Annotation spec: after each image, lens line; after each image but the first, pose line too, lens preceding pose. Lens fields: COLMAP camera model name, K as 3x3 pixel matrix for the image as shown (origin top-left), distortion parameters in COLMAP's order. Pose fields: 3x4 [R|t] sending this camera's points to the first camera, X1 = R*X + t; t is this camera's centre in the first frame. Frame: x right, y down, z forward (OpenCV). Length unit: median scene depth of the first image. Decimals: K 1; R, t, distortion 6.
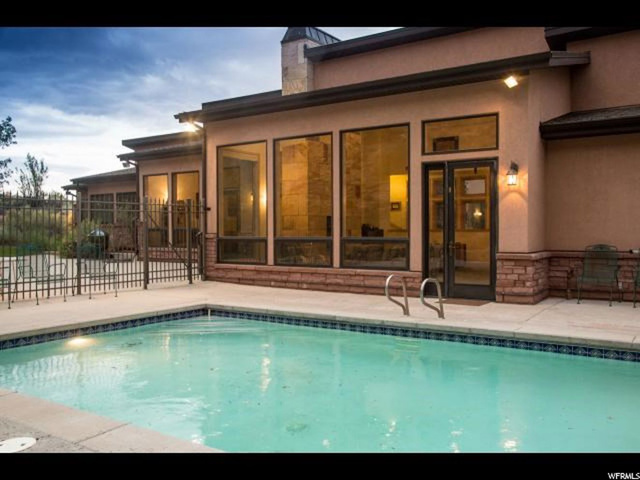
lens RADIAL K [[571.0, 0, 317.5], [0, 571.0, 245.6], [0, 0, 1]] dist [-0.052402, -0.007561]
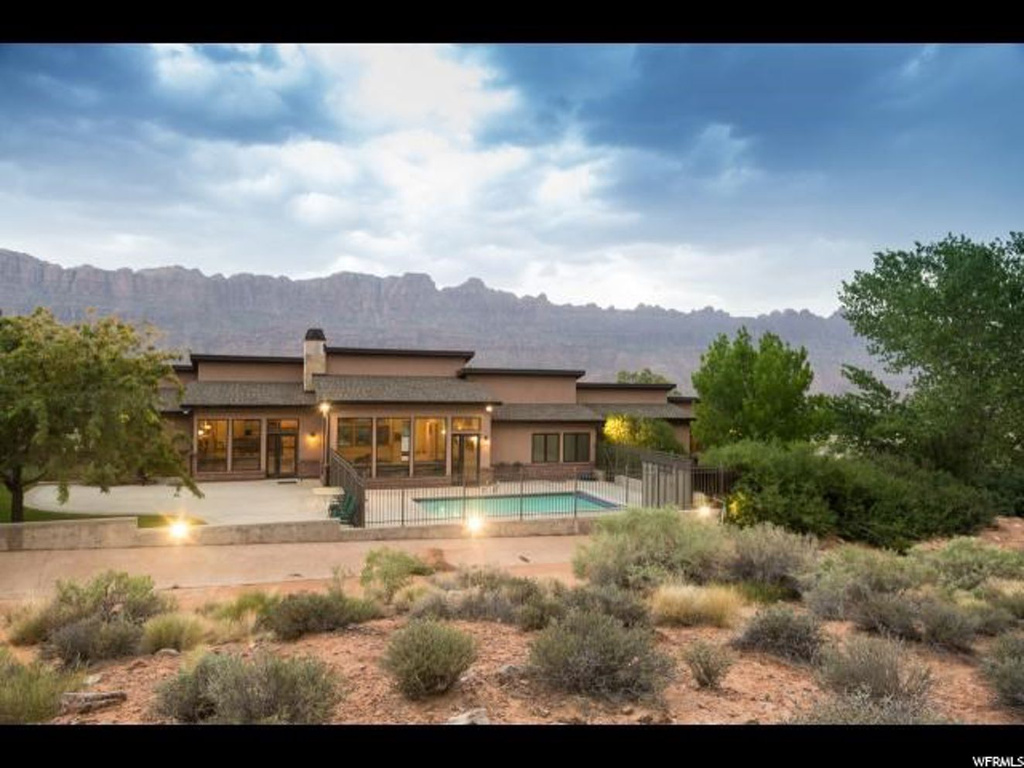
lens RADIAL K [[677.7, 0, 519.0], [0, 677.7, 379.5], [0, 0, 1]] dist [-0.012153, -0.009145]
pose [[0.590759, 0.029175, 0.806321, -2.095632], [0.009296, 0.999034, -0.042959, -0.255460], [-0.806795, 0.032874, 0.589917, -1.045141]]
